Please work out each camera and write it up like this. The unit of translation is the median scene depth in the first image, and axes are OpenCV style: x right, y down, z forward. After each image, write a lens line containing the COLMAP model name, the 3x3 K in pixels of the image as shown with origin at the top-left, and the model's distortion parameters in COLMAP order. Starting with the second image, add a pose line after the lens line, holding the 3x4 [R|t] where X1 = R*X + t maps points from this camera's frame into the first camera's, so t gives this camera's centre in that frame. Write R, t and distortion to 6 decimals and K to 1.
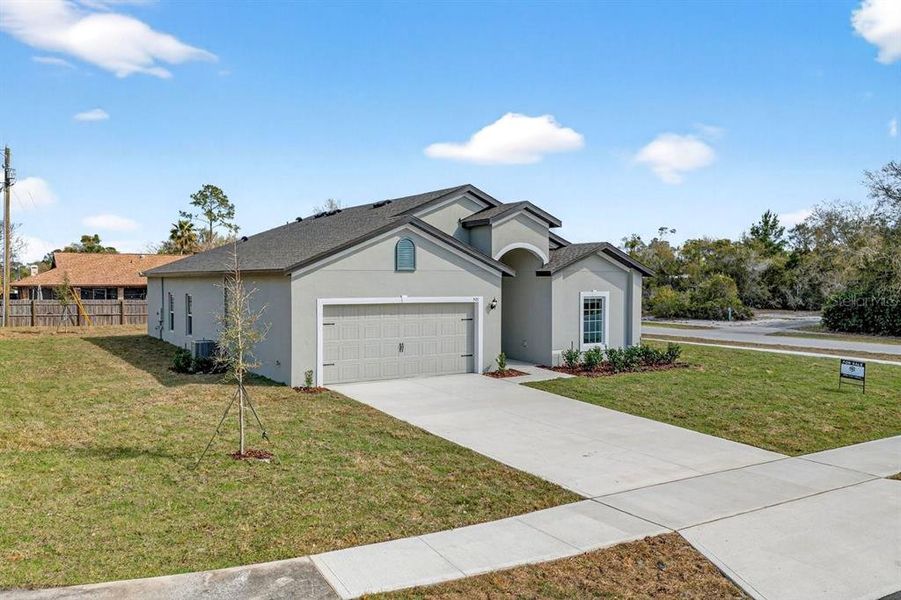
lens RADIAL K [[730.8, 0, 451.3], [0, 730.8, 299.7], [0, 0, 1]] dist [0.039531, 0.004255]
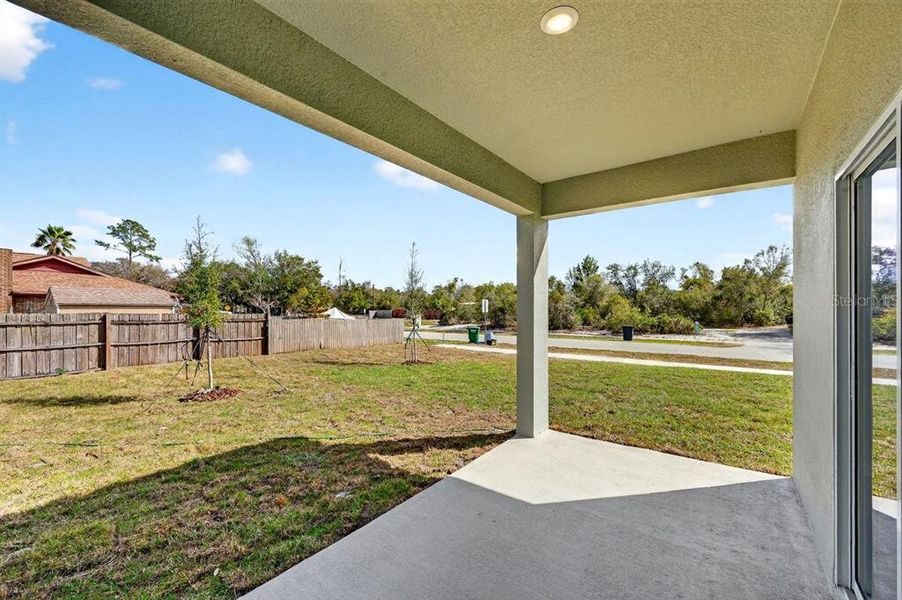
lens RADIAL K [[355.9, 0, 450.5], [0, 355.9, 307.9], [0, 0, 1]] dist [-0.019680, -0.000253]
pose [[0.933409, 0.001058, 0.358812, -0.086569], [0.009253, 0.999592, -0.027018, 0.000717], [-0.358695, 0.028539, 0.933019, 0.475386]]
